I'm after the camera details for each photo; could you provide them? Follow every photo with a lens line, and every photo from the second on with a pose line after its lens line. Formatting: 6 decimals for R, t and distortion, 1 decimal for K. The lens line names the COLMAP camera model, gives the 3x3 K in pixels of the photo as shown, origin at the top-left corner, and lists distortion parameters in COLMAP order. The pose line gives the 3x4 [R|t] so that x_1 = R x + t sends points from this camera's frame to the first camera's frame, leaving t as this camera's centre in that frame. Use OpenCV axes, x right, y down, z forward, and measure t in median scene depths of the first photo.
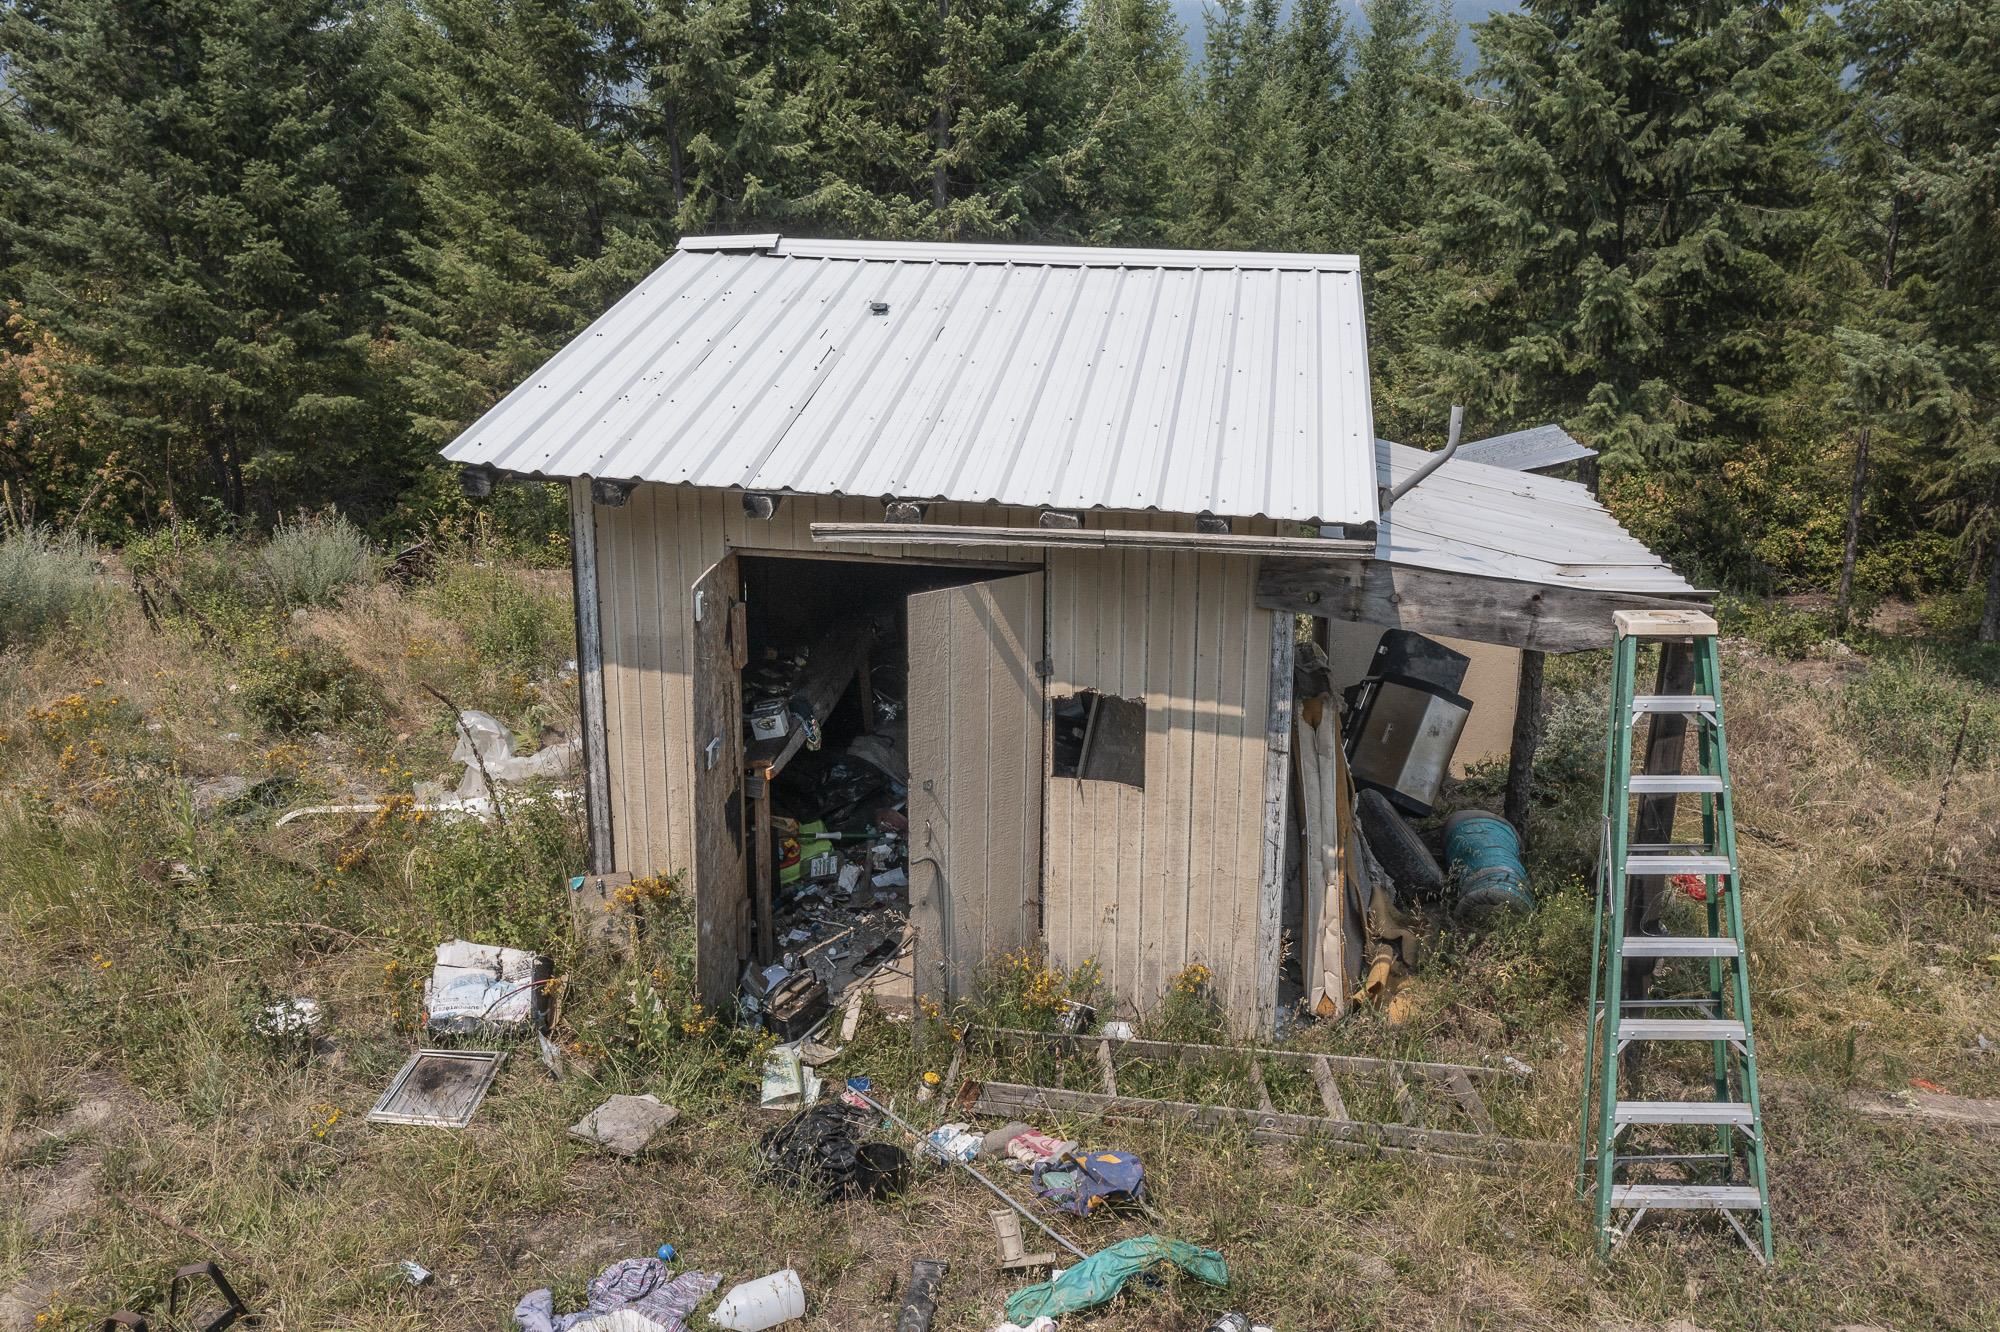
lens RADIAL K [[1579.0, 0, 999.4], [0, 1579.0, 659.4], [0, 0, 1]] dist [0.011112, -0.012573]
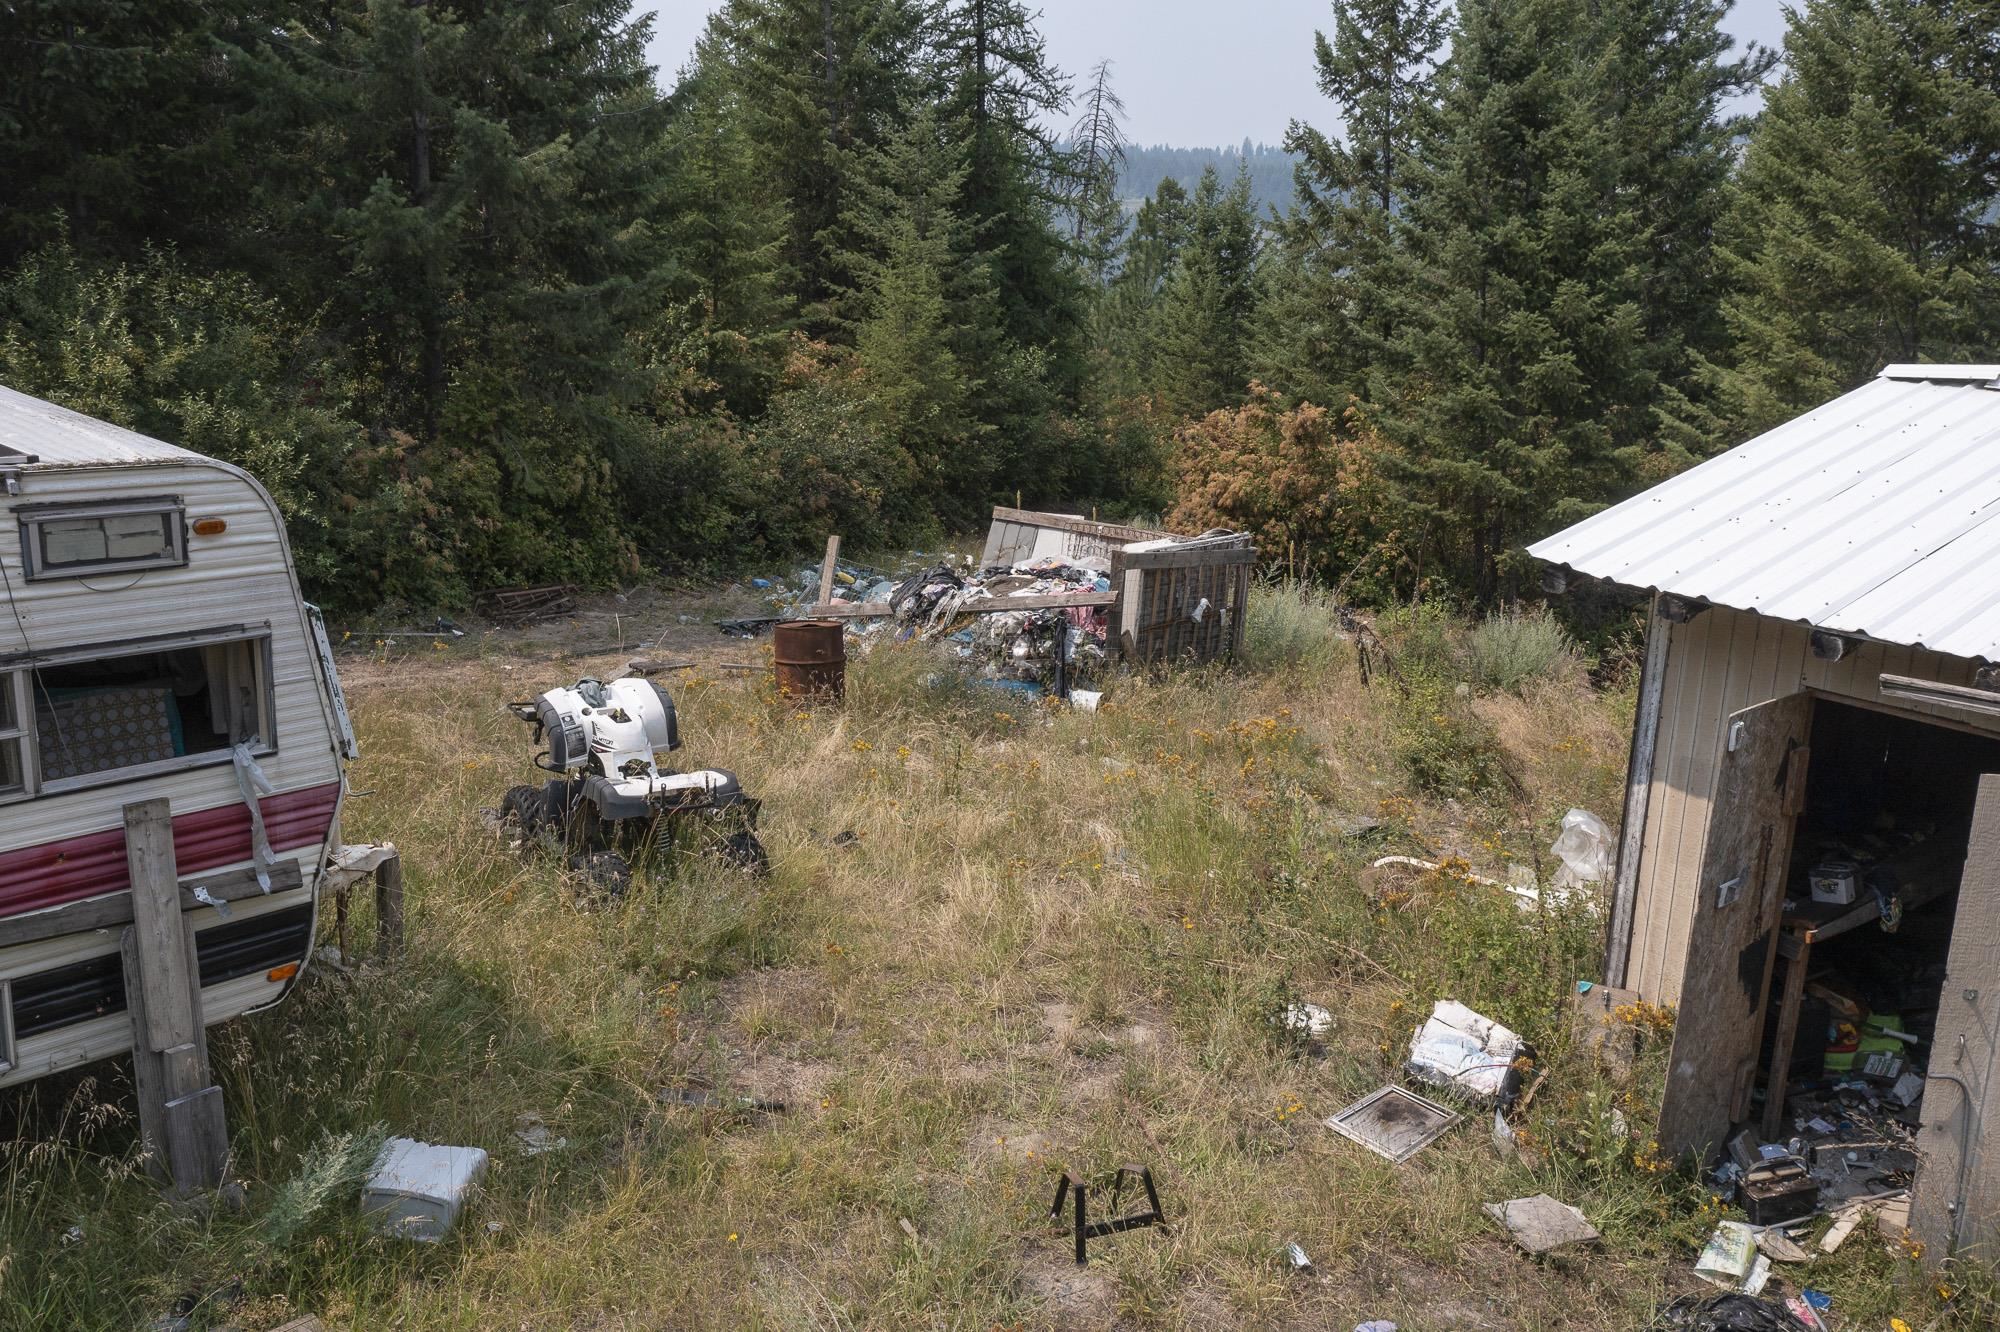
lens RADIAL K [[1579.0, 0, 1007.8], [0, 1579.0, 655.2], [0, 0, 1]] dist [0.011112, -0.012573]
pose [[0.707209, 0.169794, -0.686313, 0.124104], [-0.219081, 0.975582, 0.015607, 0.000044], [0.672204, 0.139321, 0.727139, -0.006968]]
